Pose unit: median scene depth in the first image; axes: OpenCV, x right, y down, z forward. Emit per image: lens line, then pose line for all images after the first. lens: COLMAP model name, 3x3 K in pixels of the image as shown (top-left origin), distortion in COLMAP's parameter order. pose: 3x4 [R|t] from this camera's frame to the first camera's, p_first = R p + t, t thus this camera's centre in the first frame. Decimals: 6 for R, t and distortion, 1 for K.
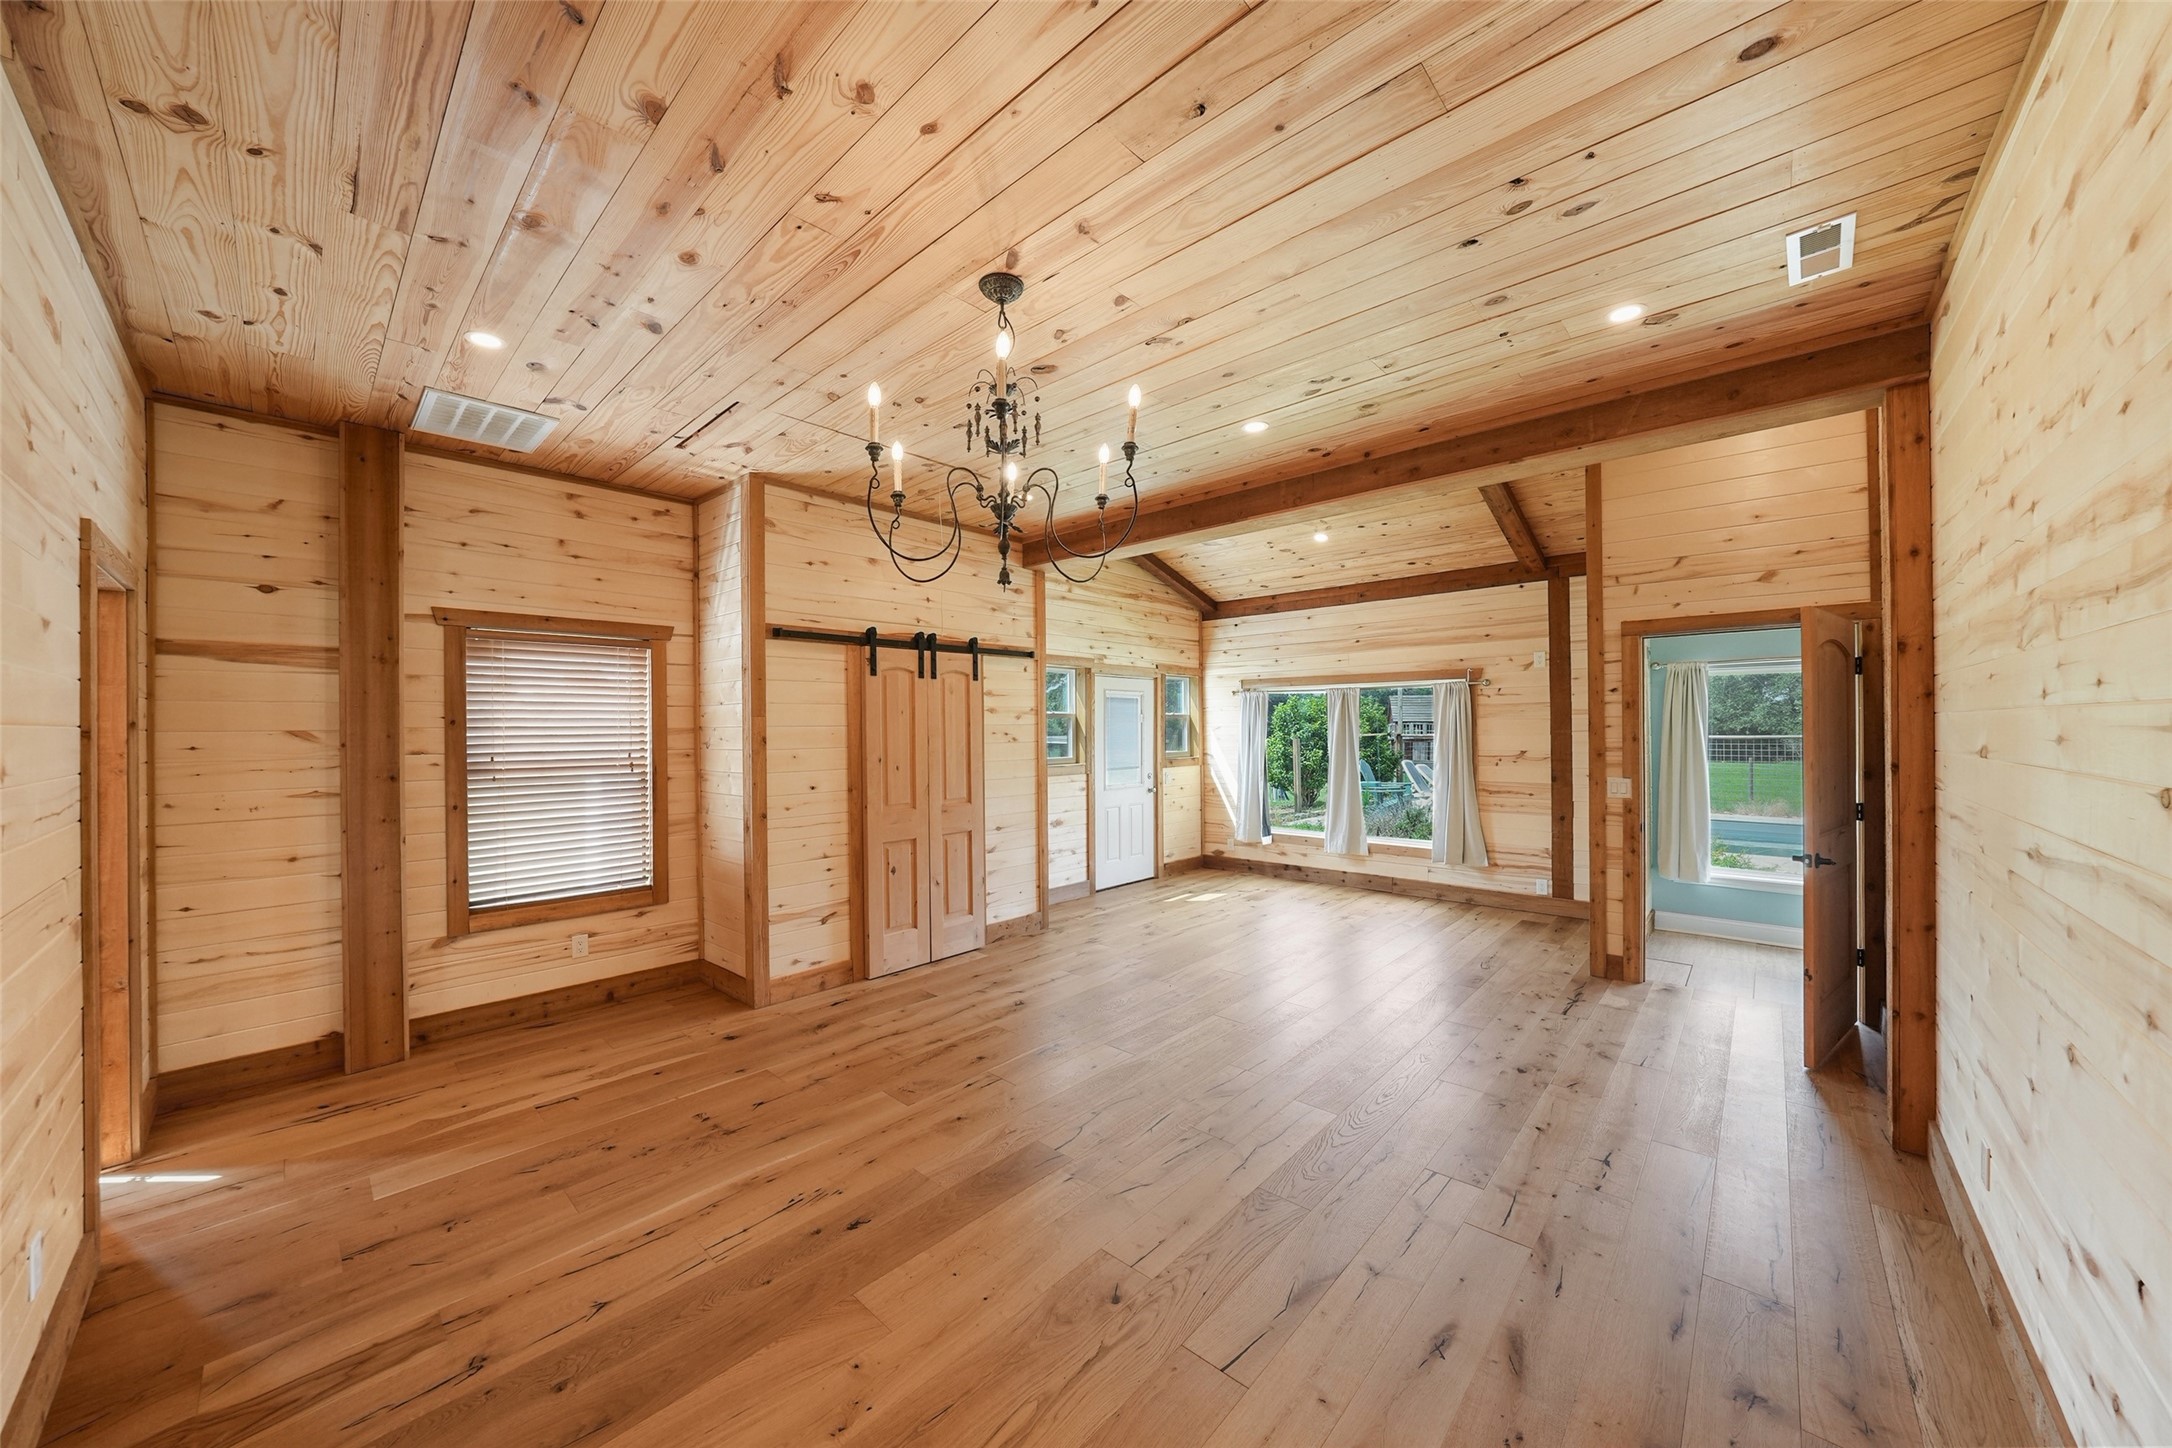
lens RADIAL K [[759.1, 0, 1081.3], [0, 759.1, 729.0], [0, 0, 1]] dist [-0.015127, 0.001082]
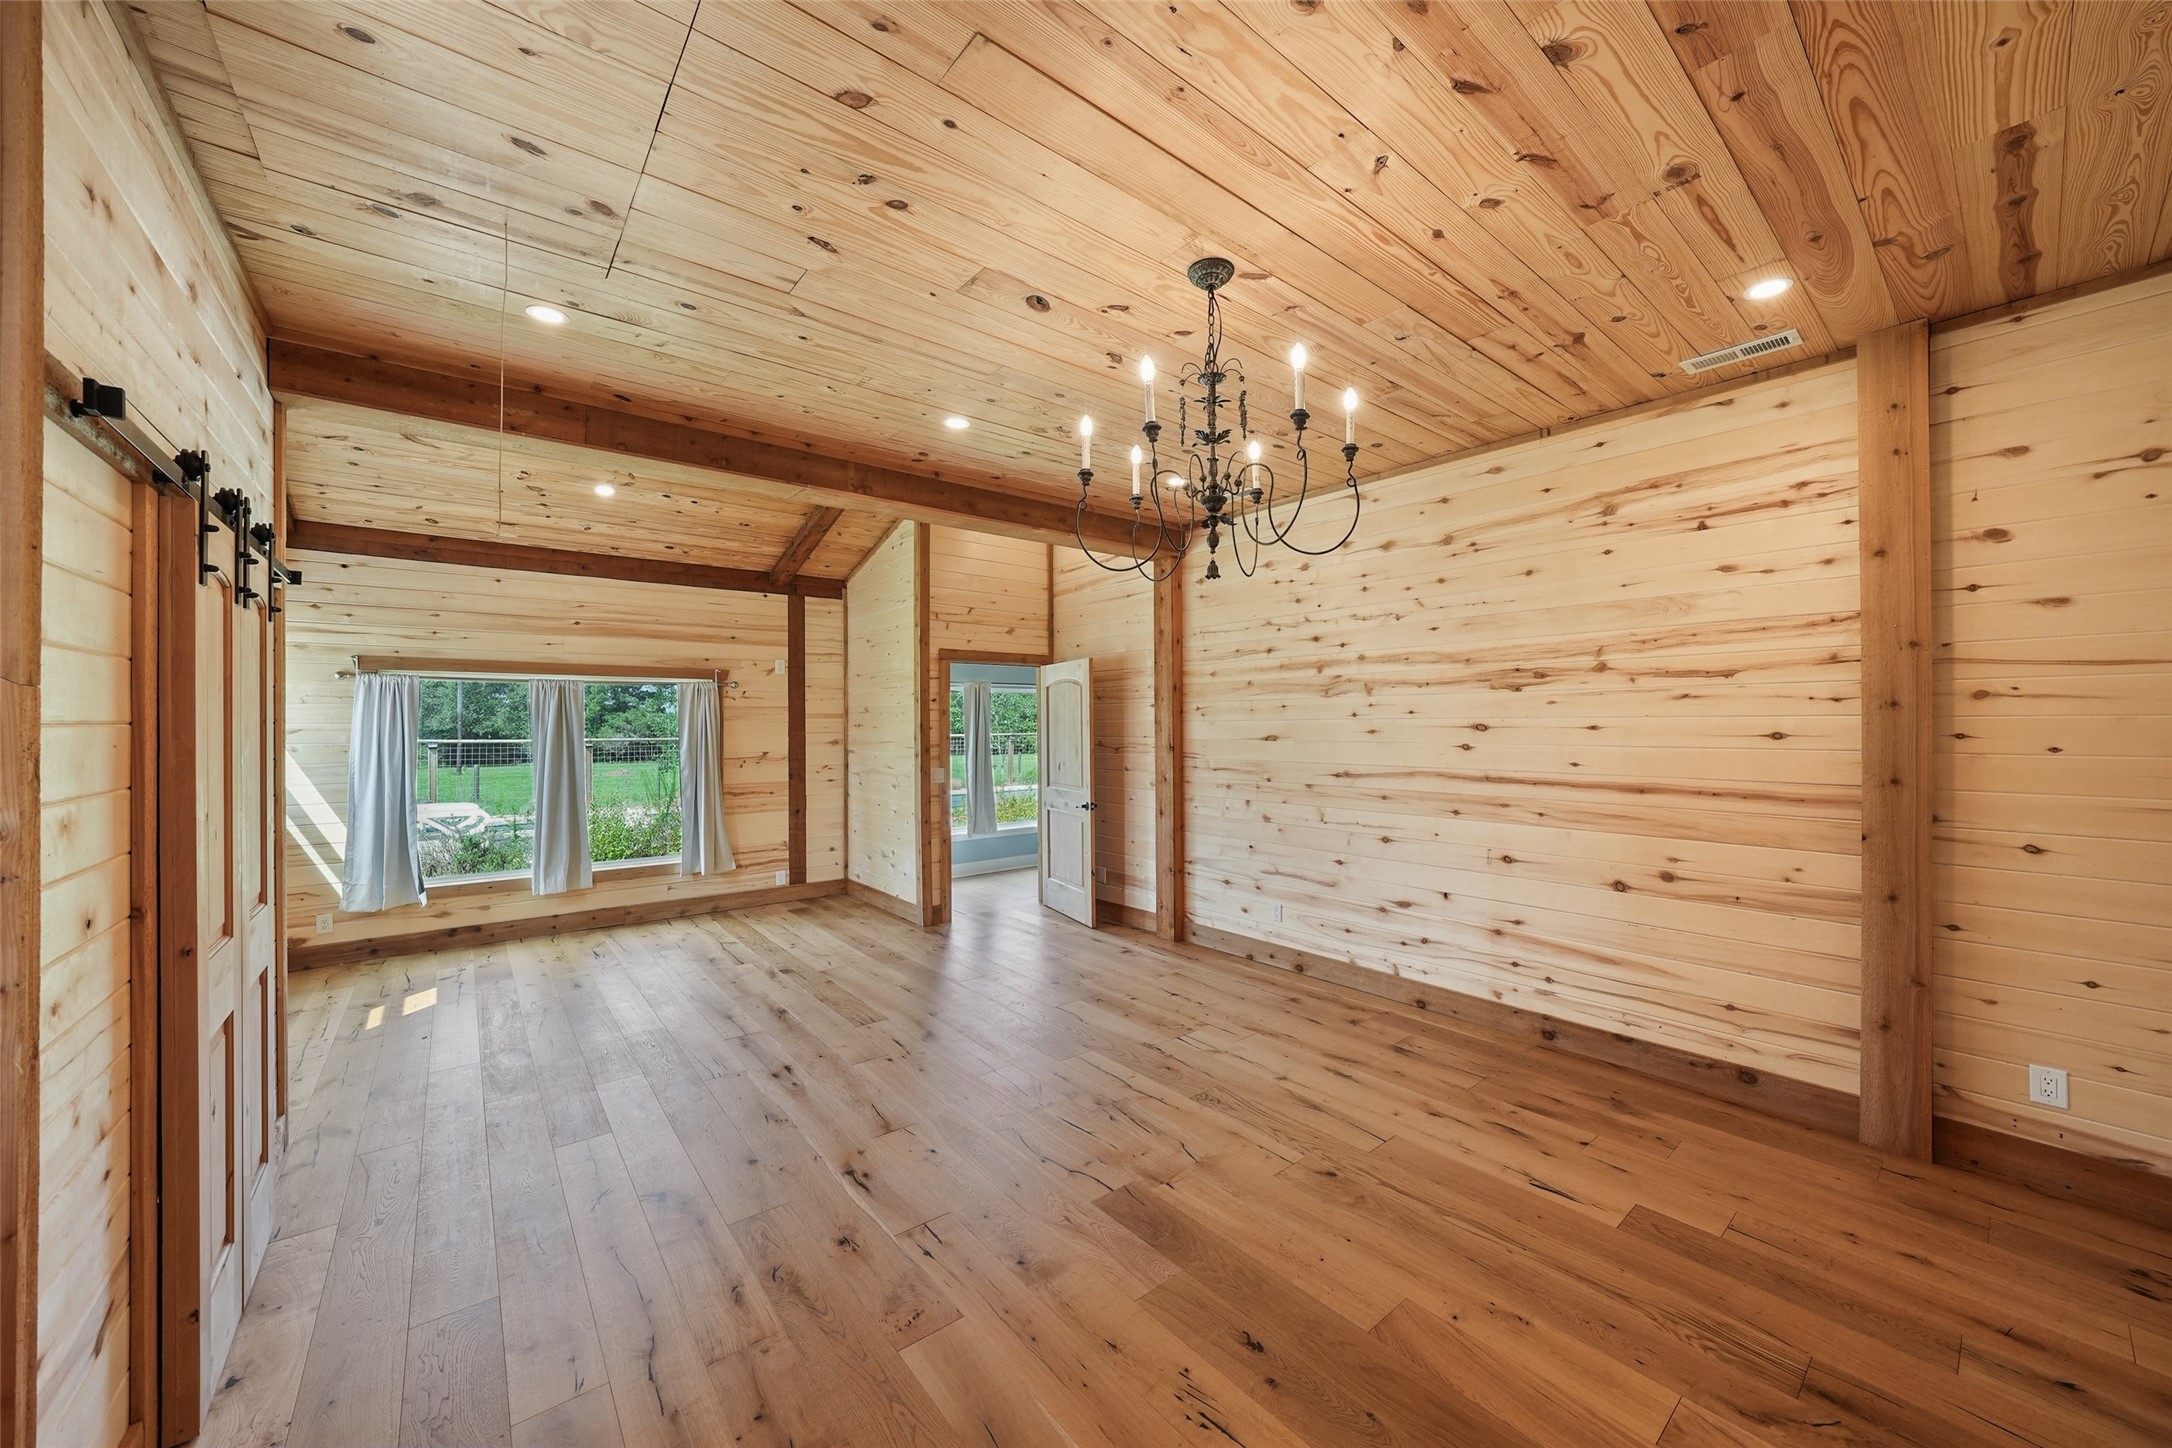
lens RADIAL K [[799.3, 0, 1078.3], [0, 799.3, 719.2], [0, 0, 1]] dist [-0.012030, 0.000486]
pose [[0.140727, 0.013560, 0.989956, -0.461709], [0.004743, 0.999885, -0.014370, 0.001177], [-0.990037, 0.006718, 0.140646, 0.418049]]
